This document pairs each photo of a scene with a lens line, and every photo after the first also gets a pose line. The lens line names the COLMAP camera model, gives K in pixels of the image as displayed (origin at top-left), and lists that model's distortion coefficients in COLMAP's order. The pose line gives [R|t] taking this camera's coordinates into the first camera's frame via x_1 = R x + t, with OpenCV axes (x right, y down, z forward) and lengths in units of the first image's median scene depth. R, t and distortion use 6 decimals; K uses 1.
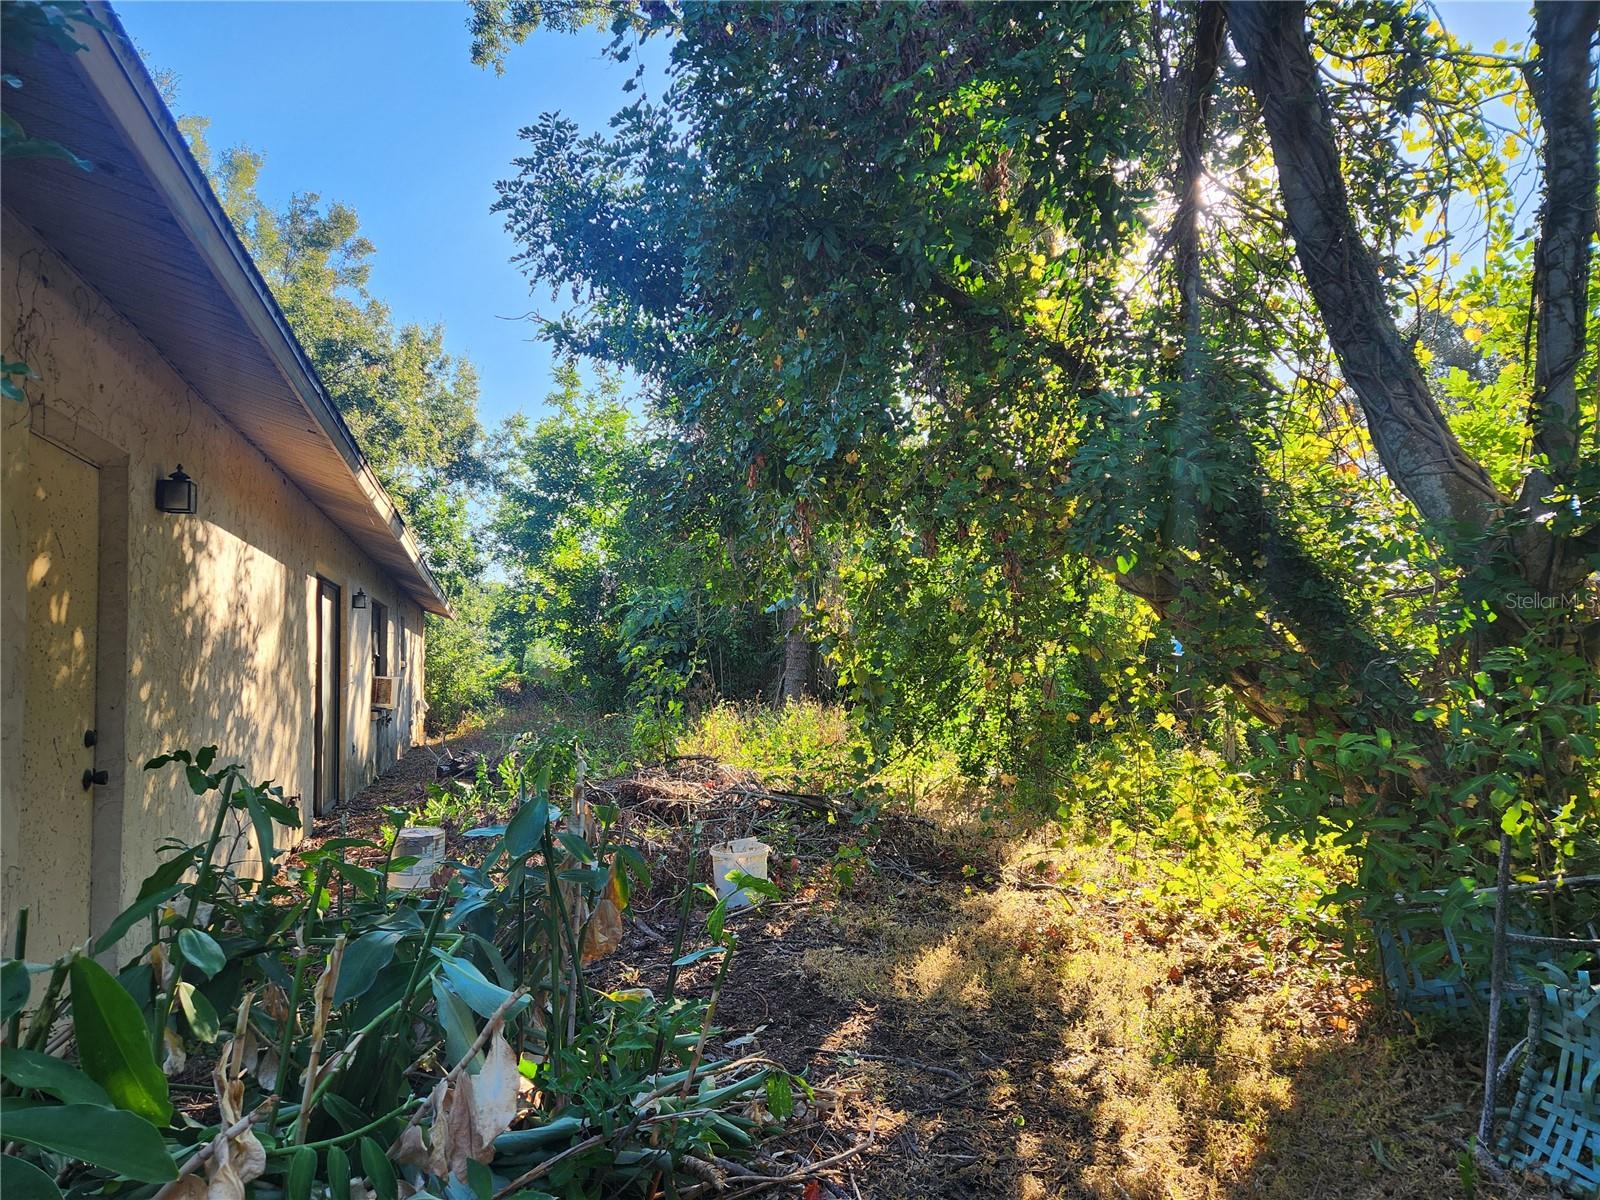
lens RADIAL K [[1060.5, 0, 800.0], [0, 1060.5, 600.0], [0, 0, 1]] dist [0.085070, -0.071964]
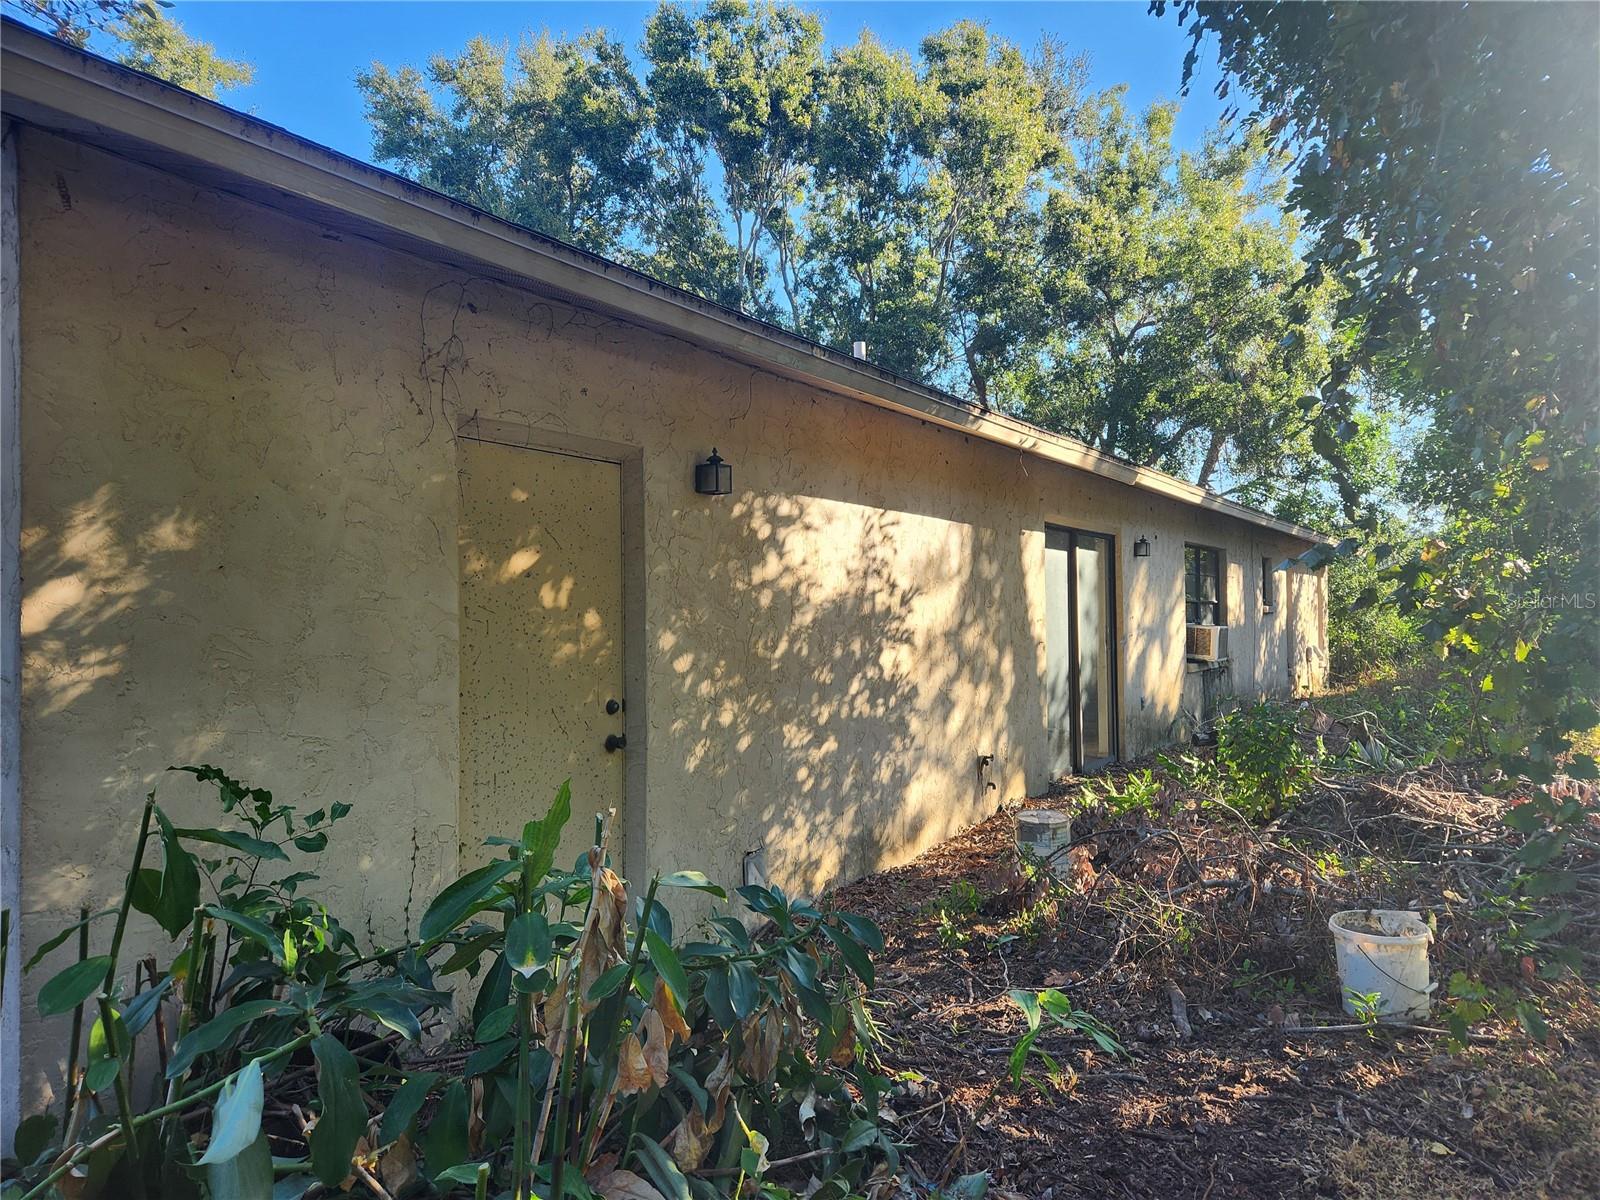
lens RADIAL K [[1060.7, 0, 809.9], [0, 1060.7, 591.3], [0, 0, 1]] dist [0.098099, -0.079790]
pose [[0.648999, -0.014631, -0.760649, 0.244236], [0.055315, 0.998076, 0.027997, -0.008616], [0.758776, -0.060245, 0.648559, 0.345449]]
